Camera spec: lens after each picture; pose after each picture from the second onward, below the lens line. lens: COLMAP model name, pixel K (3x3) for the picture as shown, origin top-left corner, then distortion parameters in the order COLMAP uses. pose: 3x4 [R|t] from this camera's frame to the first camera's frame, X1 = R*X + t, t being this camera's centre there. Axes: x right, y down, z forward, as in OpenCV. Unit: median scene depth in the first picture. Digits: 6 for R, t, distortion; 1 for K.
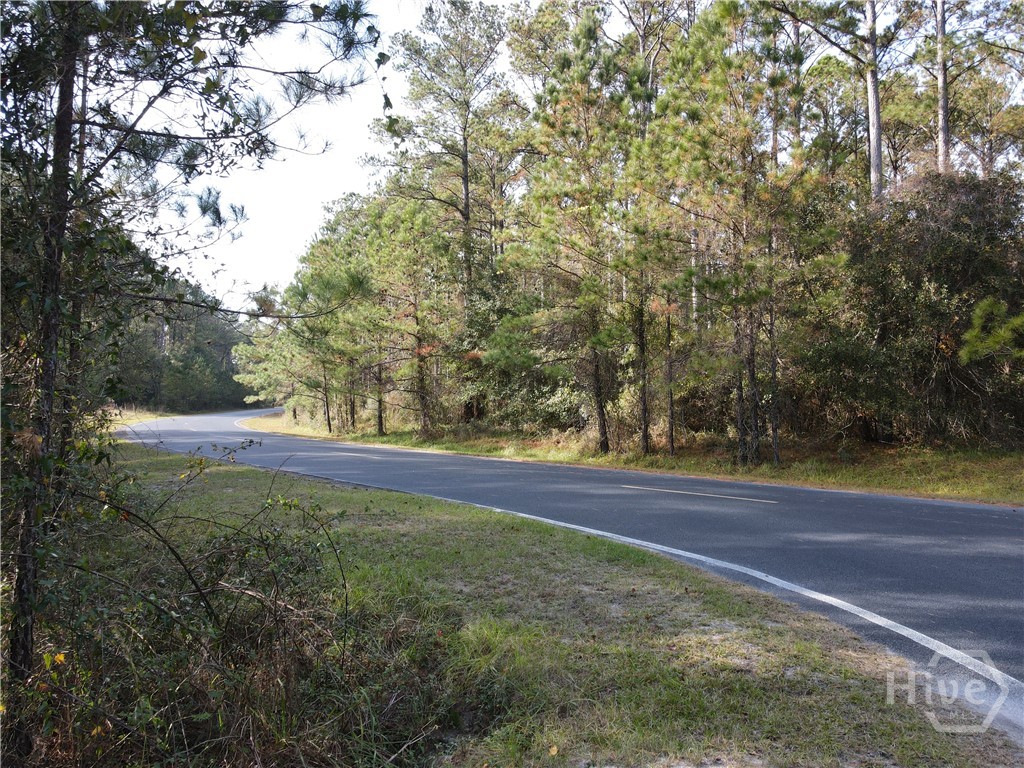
lens RADIAL K [[735.2, 0, 516.9], [0, 735.2, 387.5], [0, 0, 1]] dist [-0.001128, -0.002564]
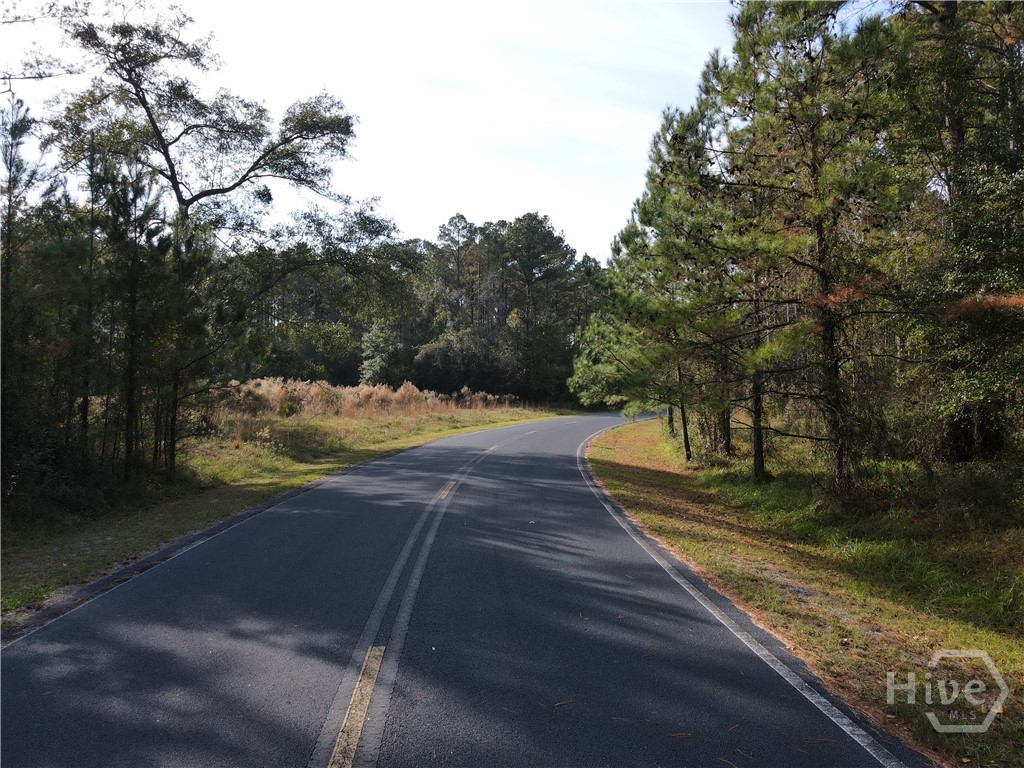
lens RADIAL K [[735.2, 0, 516.9], [0, 735.2, 387.5], [0, 0, 1]] dist [-0.001128, -0.002564]
pose [[0.822475, -0.008443, -0.568738, -0.065054], [0.015989, 0.999838, 0.008278, -0.011142], [0.568576, -0.015902, 0.822477, 0.952164]]
